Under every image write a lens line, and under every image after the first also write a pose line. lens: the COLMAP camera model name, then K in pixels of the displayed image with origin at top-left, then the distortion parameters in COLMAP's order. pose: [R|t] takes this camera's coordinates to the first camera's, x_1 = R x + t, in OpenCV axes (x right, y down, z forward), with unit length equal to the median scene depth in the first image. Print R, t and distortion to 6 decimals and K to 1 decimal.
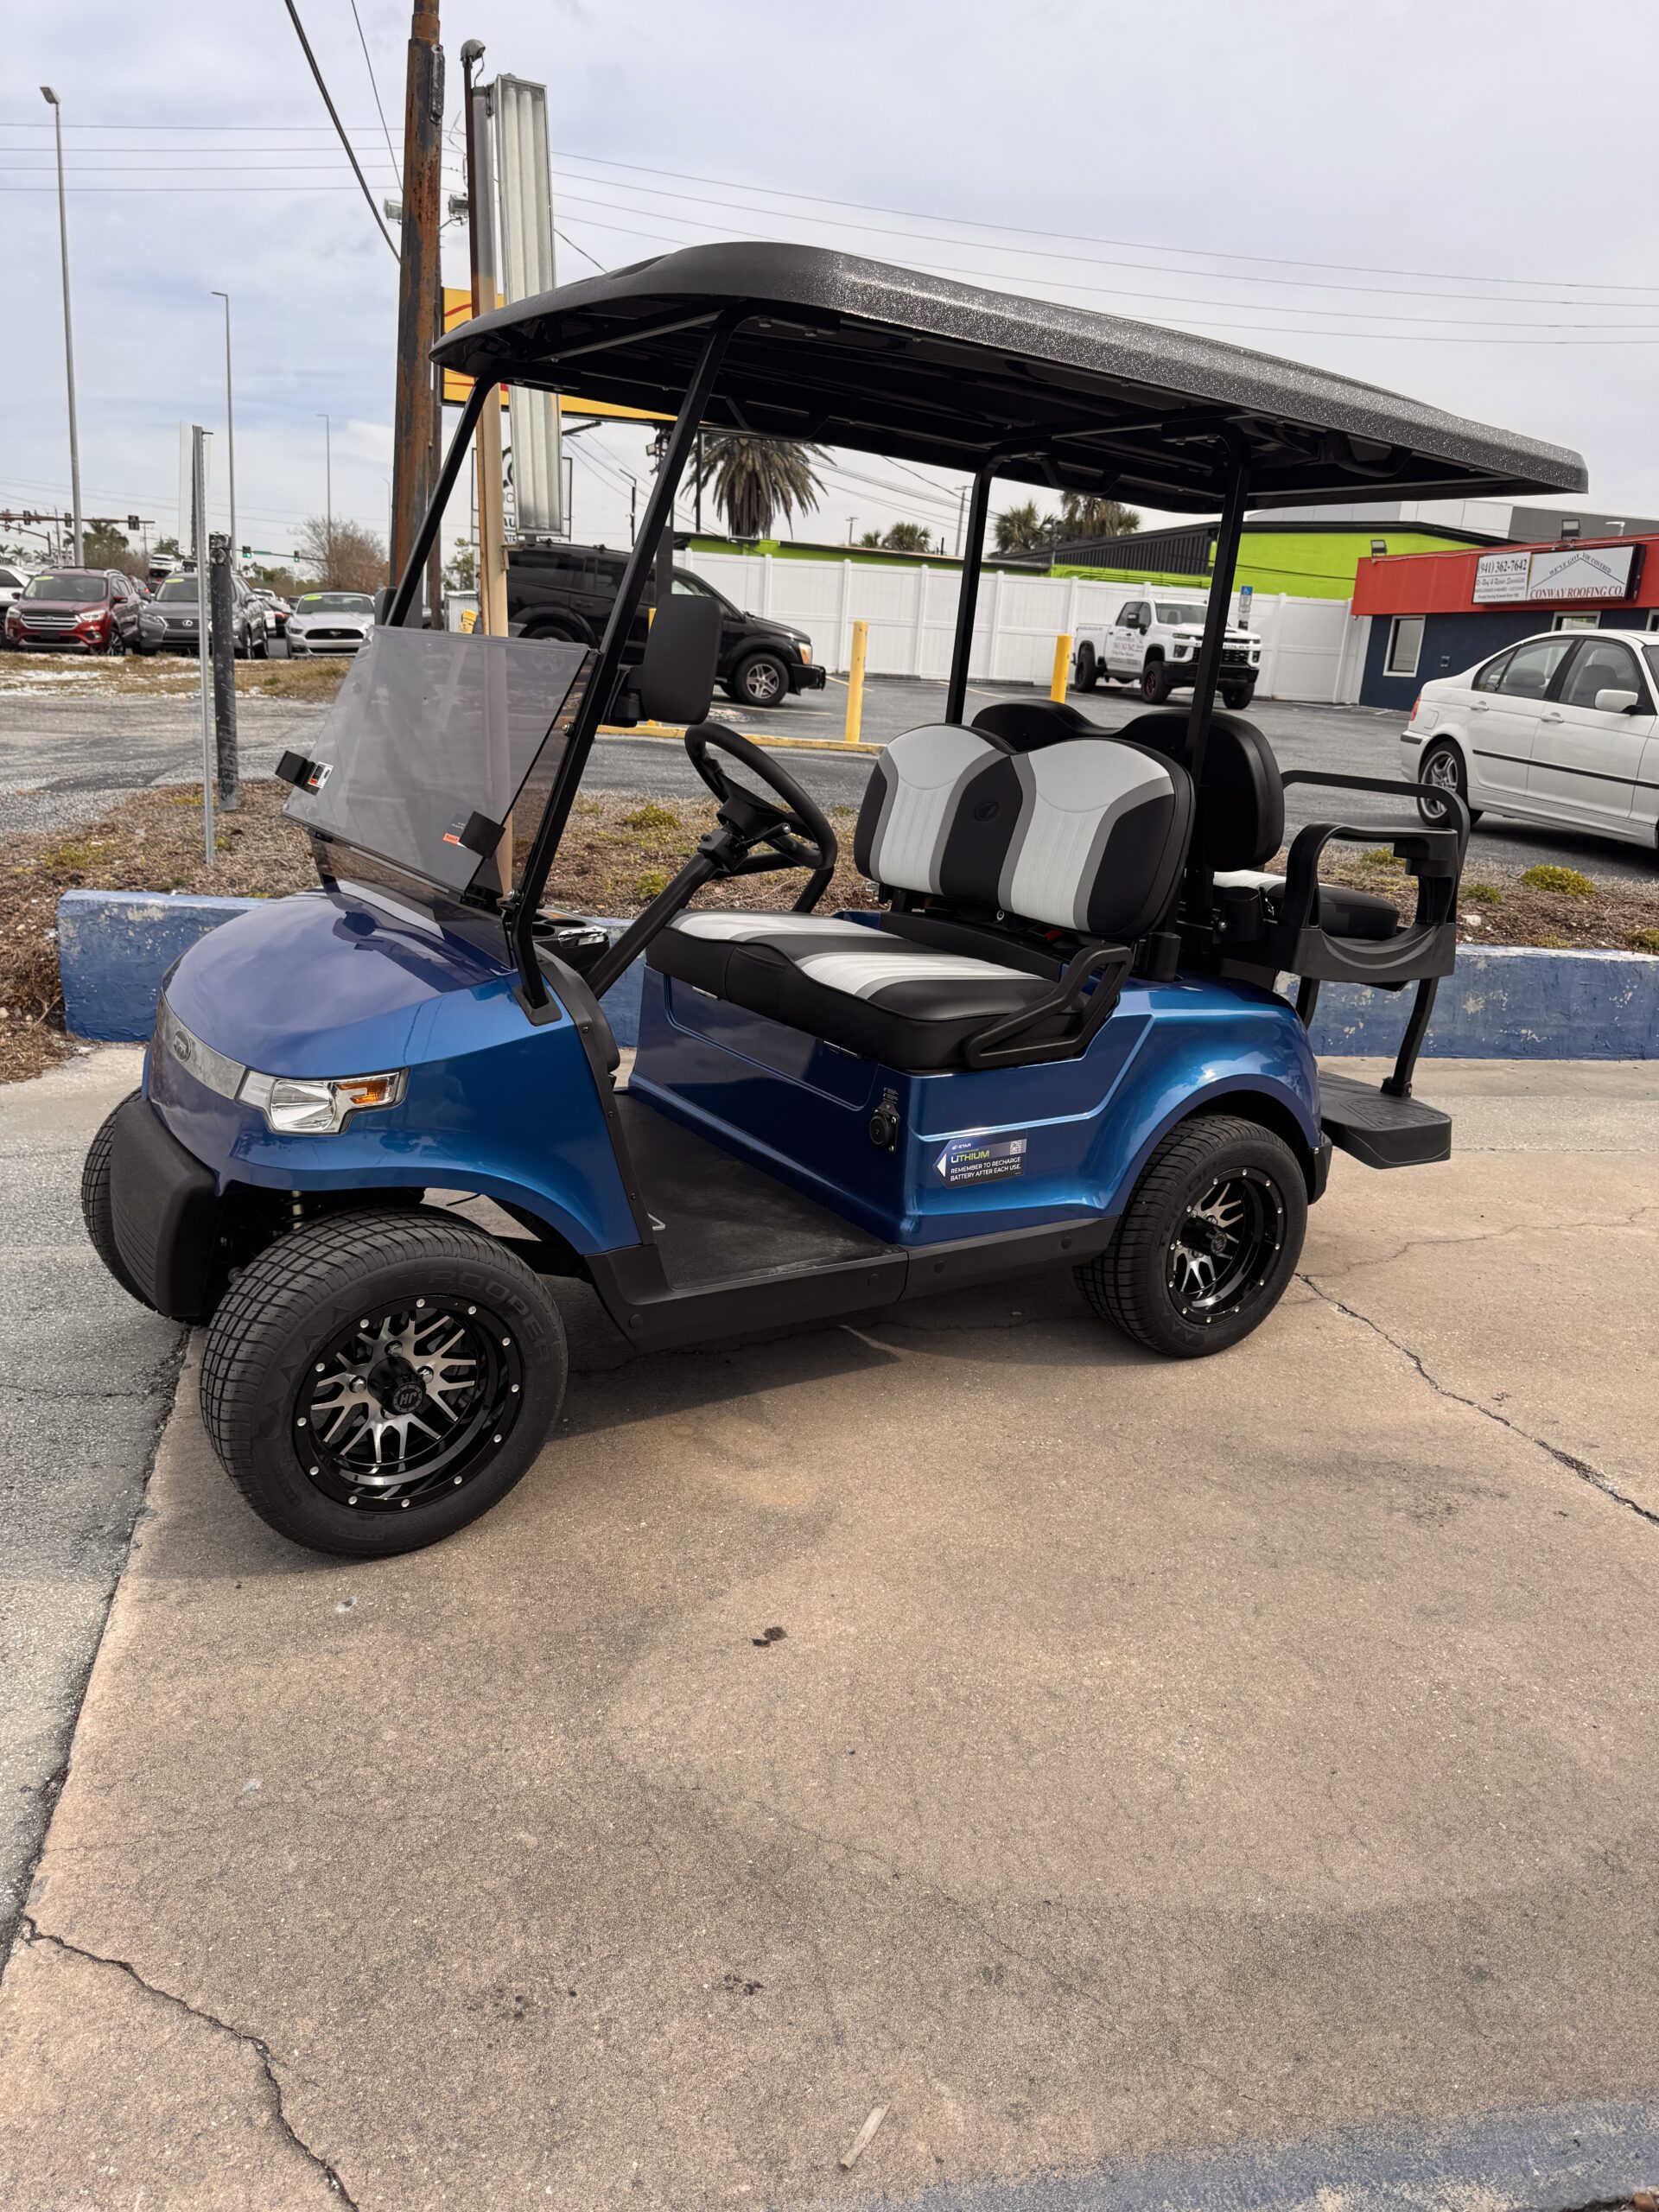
lens RADIAL K [[1531.0, 0, 838.4], [0, 1531.0, 1098.1], [0, 0, 1]] dist [0.008118, -0.015737]
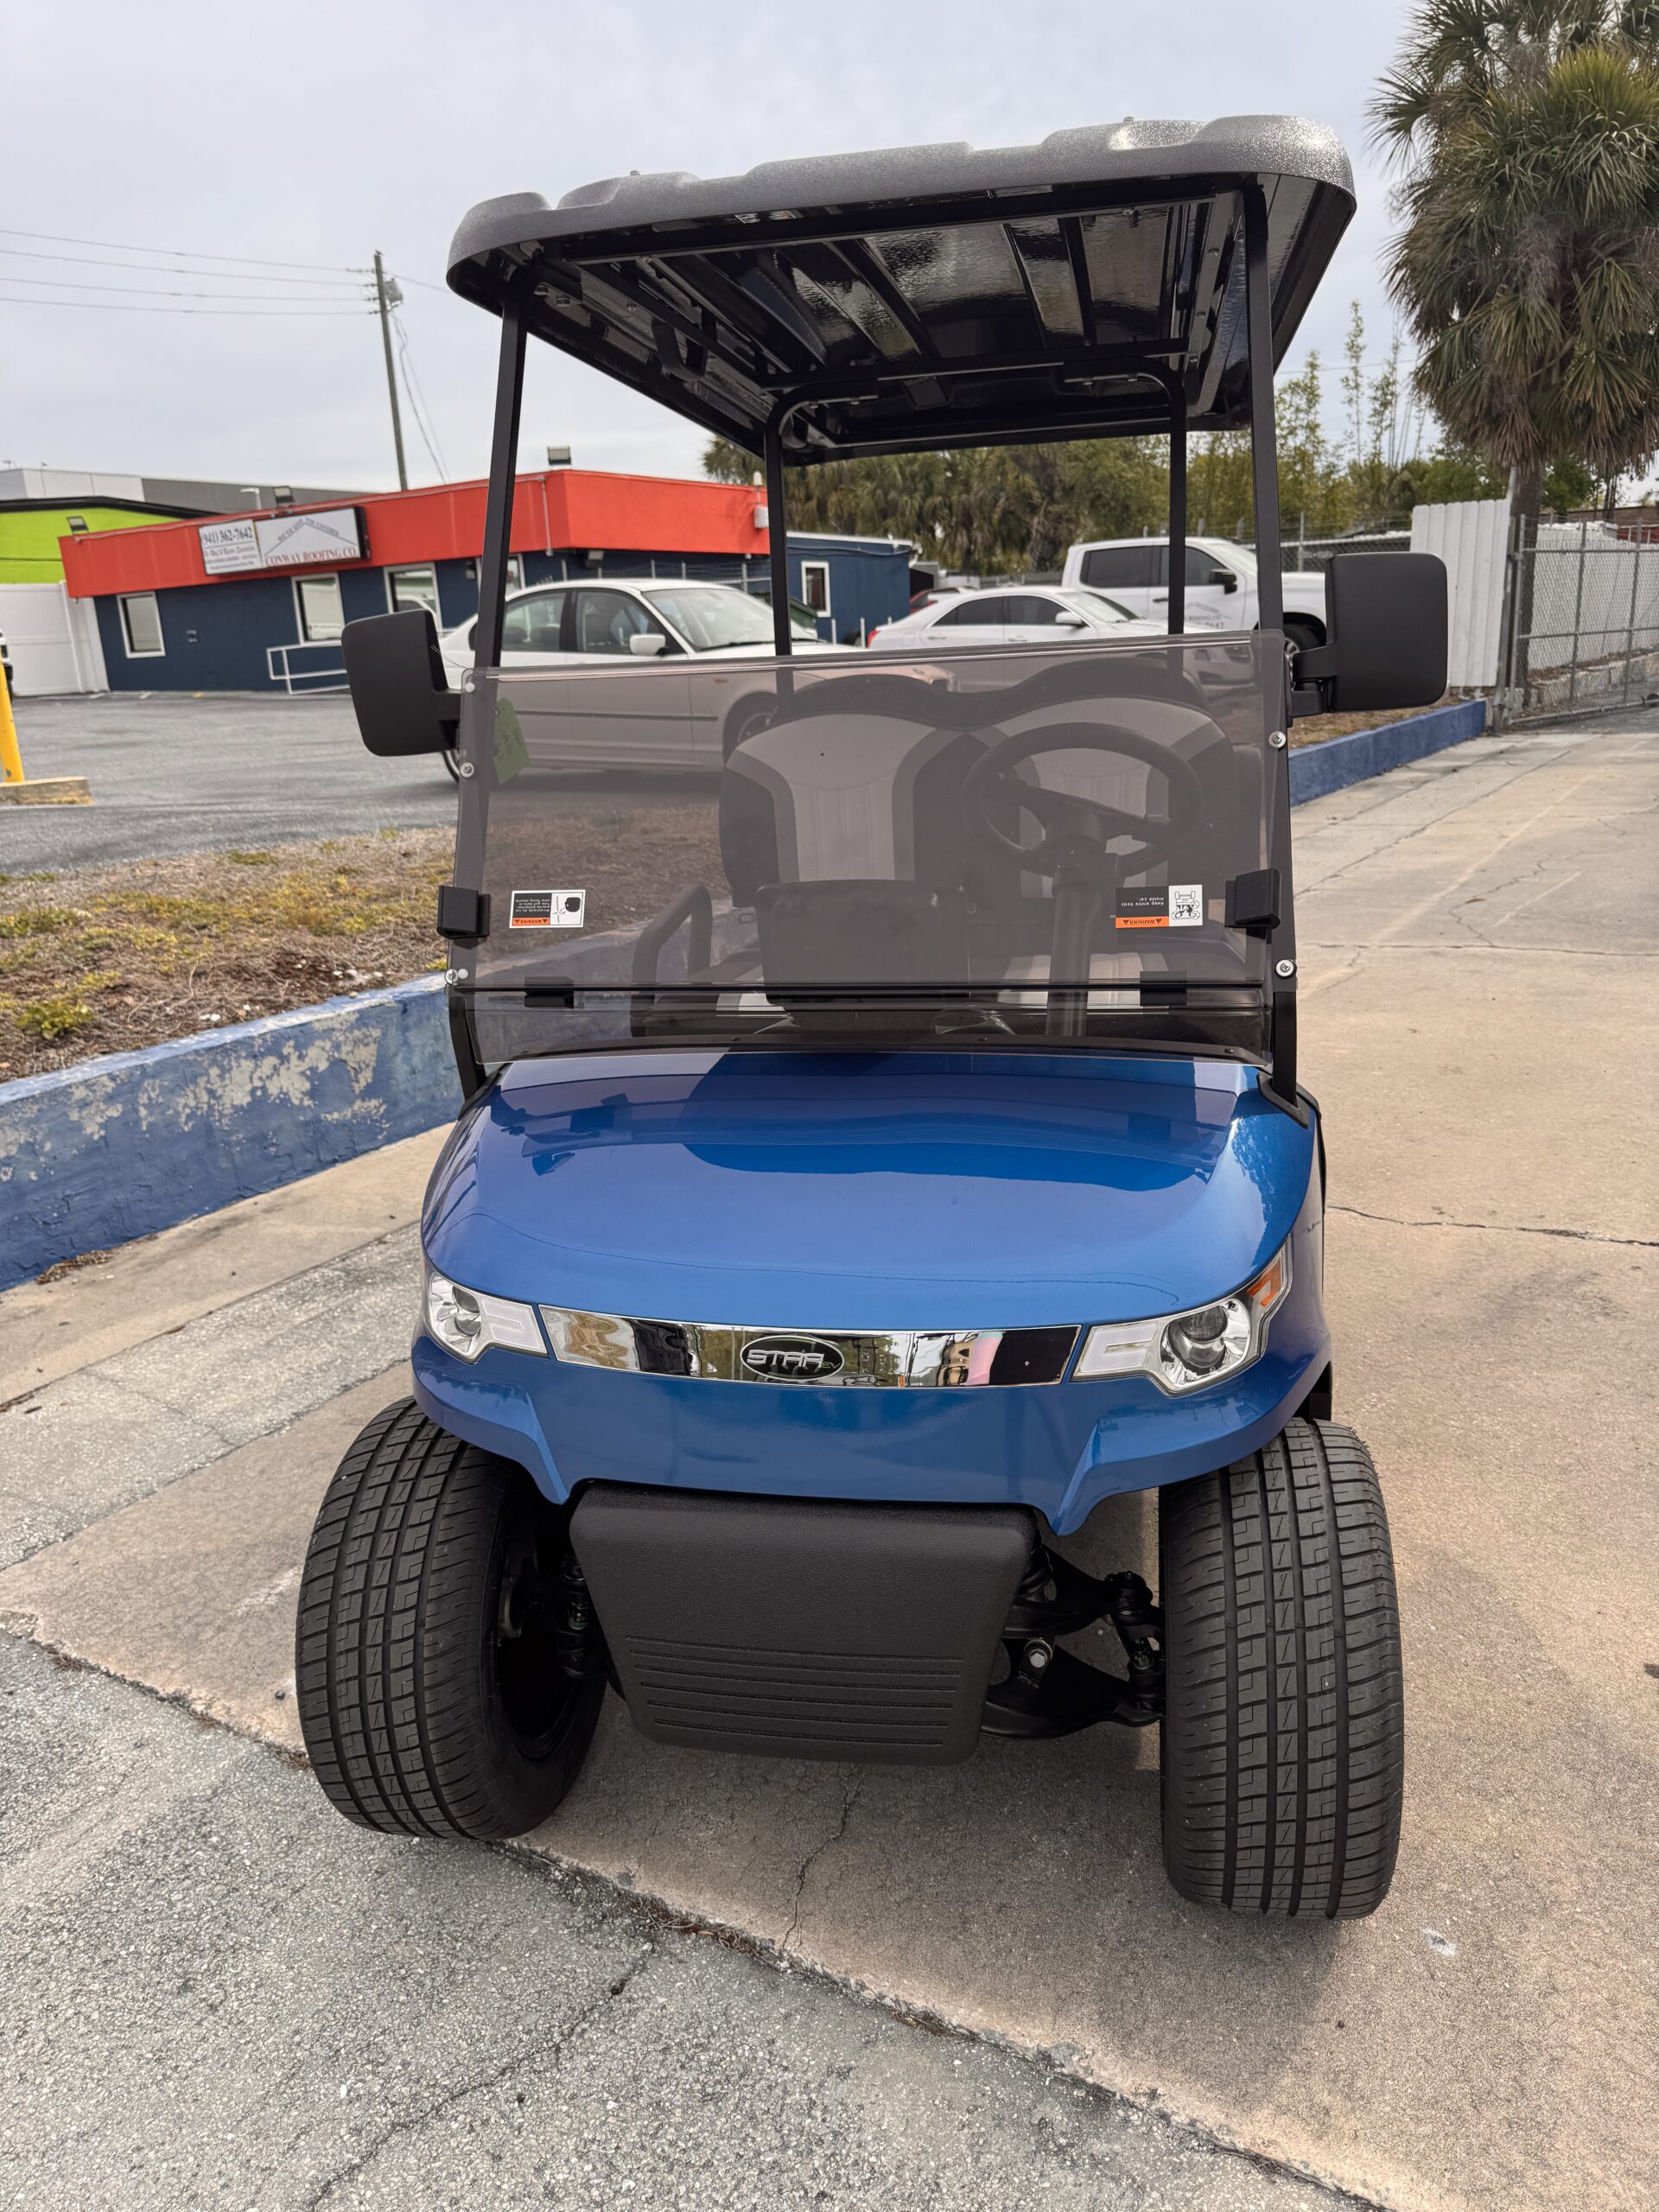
lens RADIAL K [[1539.1, 0, 857.0], [0, 1539.1, 1074.4], [0, 0, 1]] dist [0.020619, -0.027429]
pose [[0.708446, -0.288380, 0.644159, -0.690074], [0.287918, 0.951400, 0.109275, -0.180297], [-0.644366, 0.108050, 0.757046, 0.449228]]
